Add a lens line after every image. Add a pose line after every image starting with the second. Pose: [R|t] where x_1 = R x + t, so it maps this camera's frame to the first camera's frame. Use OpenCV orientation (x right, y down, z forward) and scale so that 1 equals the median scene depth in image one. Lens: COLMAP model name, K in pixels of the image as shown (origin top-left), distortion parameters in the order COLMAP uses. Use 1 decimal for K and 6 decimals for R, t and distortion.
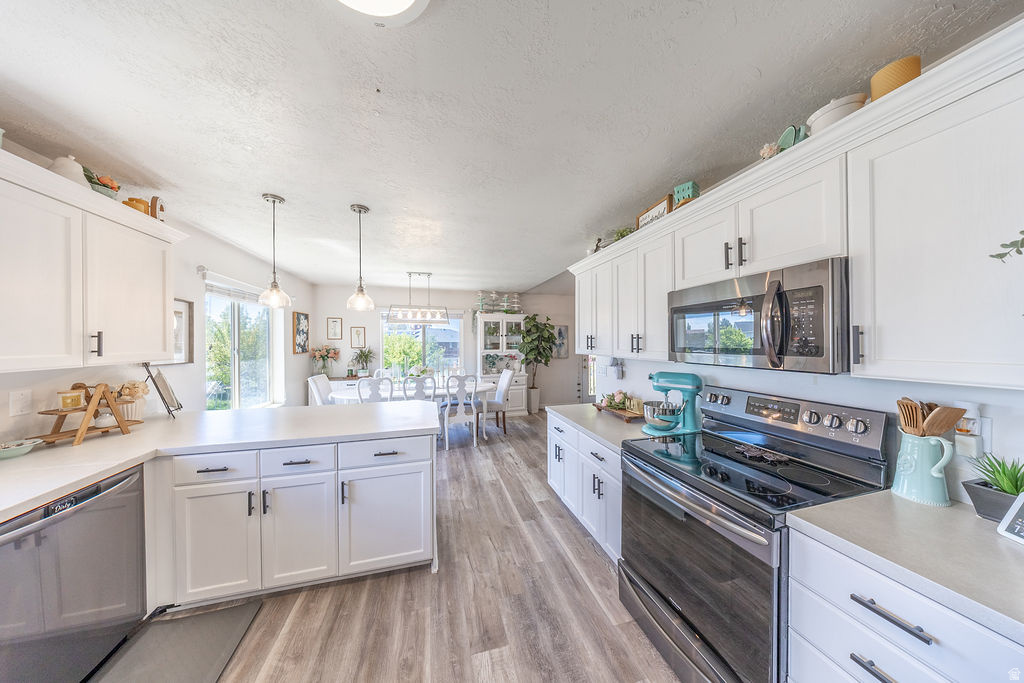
lens RADIAL K [[296.2, 0, 512.6], [0, 296.2, 343.0], [0, 0, 1]] dist [-0.003578, 0.000020]
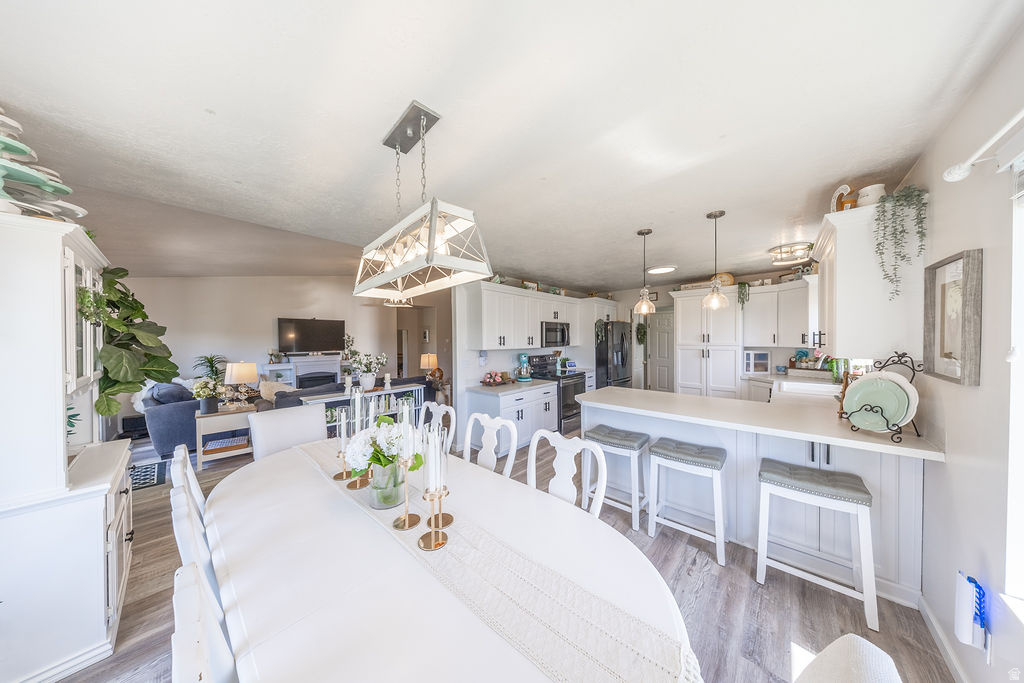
lens RADIAL K [[296.2, 0, 512.6], [0, 296.2, 343.0], [0, 0, 1]] dist [-0.003578, 0.000020]
pose [[-0.536723, -0.003478, 0.843751, -0.557524], [0.012933, 0.999840, 0.012348, -0.006188], [-0.843660, 0.017540, -0.536592, 0.941188]]
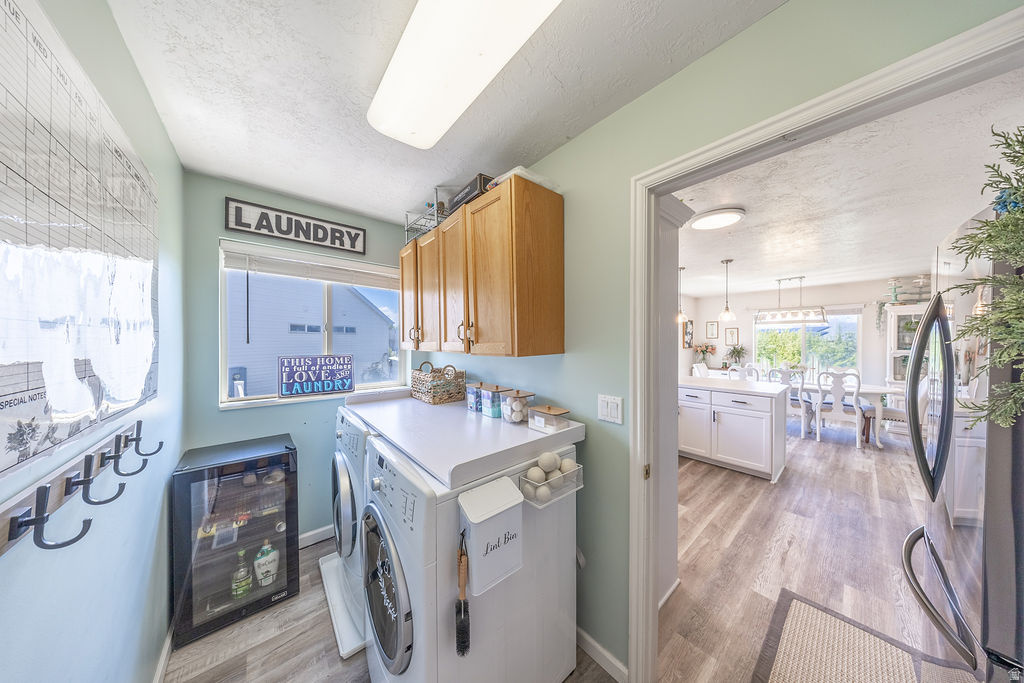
lens RADIAL K [[299.3, 0, 513.4], [0, 299.3, 344.0], [0, 0, 1]] dist [-0.015601, 0.004170]
pose [[0.423648, 0.009999, -0.905772, 0.221837], [-0.003601, 0.999950, 0.009355, 0.003726], [0.905820, -0.000701, 0.423663, -0.359582]]
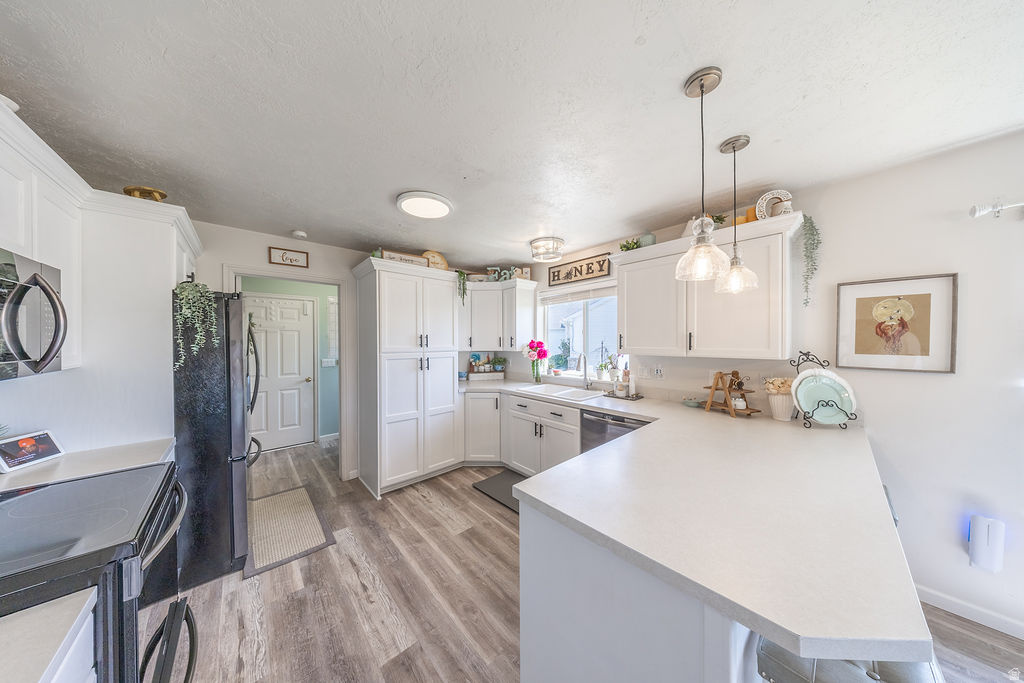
lens RADIAL K [[296.2, 0, 512.6], [0, 296.2, 343.0], [0, 0, 1]] dist [-0.003578, 0.000020]
pose [[-0.891806, 0.009175, -0.452326, 0.006785], [0.004830, 0.999930, 0.010760, -0.003431], [0.452393, 0.007412, -0.891788, 0.577018]]
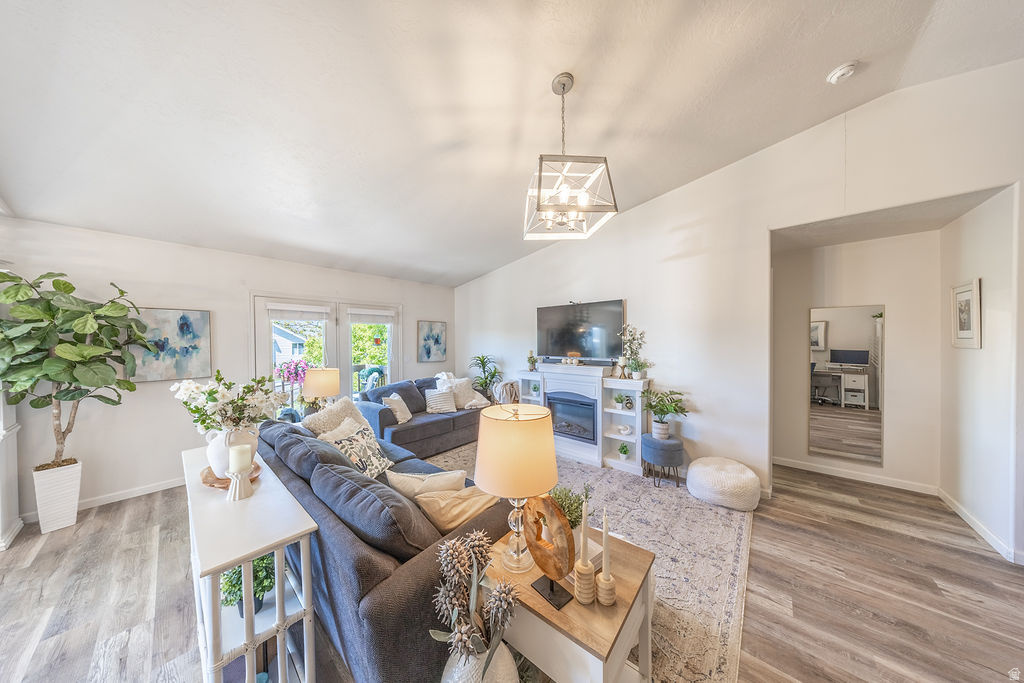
lens RADIAL K [[296.2, 0, 512.6], [0, 296.2, 343.0], [0, 0, 1]] dist [-0.003578, 0.000020]
pose [[0.830754, -0.007084, 0.556595, 0.437117], [0.007841, 0.999969, 0.001025, -0.003546], [-0.556584, 0.003513, 0.830784, 0.416873]]
